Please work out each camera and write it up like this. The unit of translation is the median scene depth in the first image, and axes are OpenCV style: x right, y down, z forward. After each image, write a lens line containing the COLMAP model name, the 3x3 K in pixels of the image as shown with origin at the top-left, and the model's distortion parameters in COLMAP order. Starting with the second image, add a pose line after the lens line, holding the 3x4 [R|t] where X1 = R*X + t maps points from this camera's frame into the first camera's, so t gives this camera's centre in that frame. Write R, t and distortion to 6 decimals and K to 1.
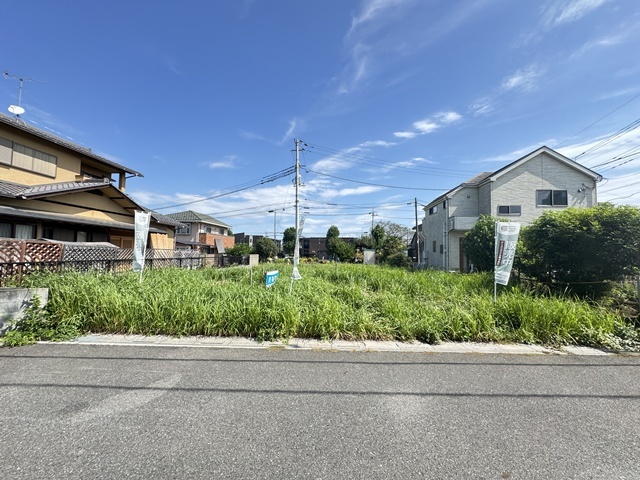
lens RADIAL K [[255.1, 0, 320.6], [0, 255.1, 240.8], [0, 0, 1]] dist [-0.002154, 0.000128]
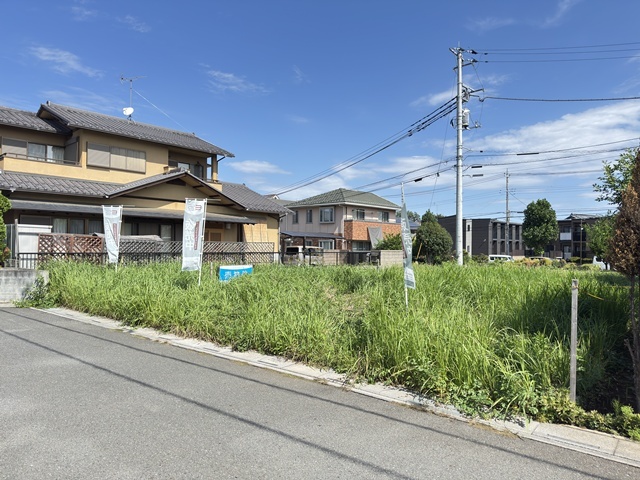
lens RADIAL K [[445.5, 0, 323.7], [0, 445.5, 242.4], [0, 0, 1]] dist [0.096619, -0.124728]
pose [[0.783616, -0.012837, -0.621113, 0.638730], [0.030757, 0.999362, 0.018150, 0.018268], [0.620484, -0.033326, 0.783511, 0.026865]]
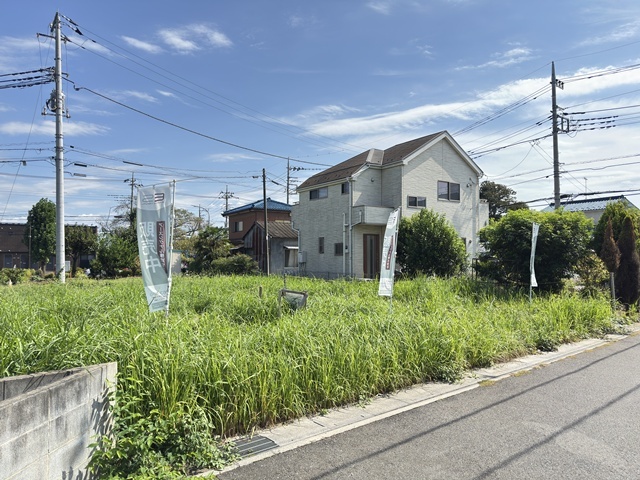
lens RADIAL K [[445.5, 0, 323.7], [0, 445.5, 242.4], [0, 0, 1]] dist [0.096619, -0.124728]
pose [[0.764081, 0.002864, 0.645114, -0.556793], [-0.017425, 0.999717, 0.016201, -0.009844], [-0.644885, -0.023619, 0.763915, 0.101934]]
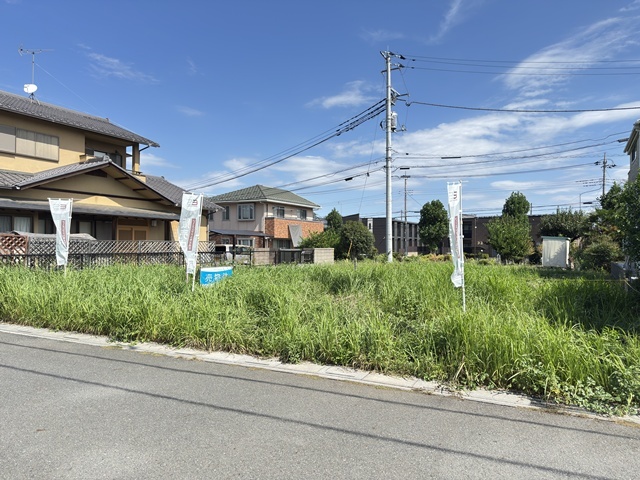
lens RADIAL K [[445.5, 0, 323.7], [0, 445.5, 242.4], [0, 0, 1]] dist [0.096619, -0.124728]
pose [[0.907939, -0.014146, -0.418864, 0.444186], [0.029555, 0.999103, 0.030323, 0.010819], [0.418060, -0.039911, 0.907543, -0.044144]]
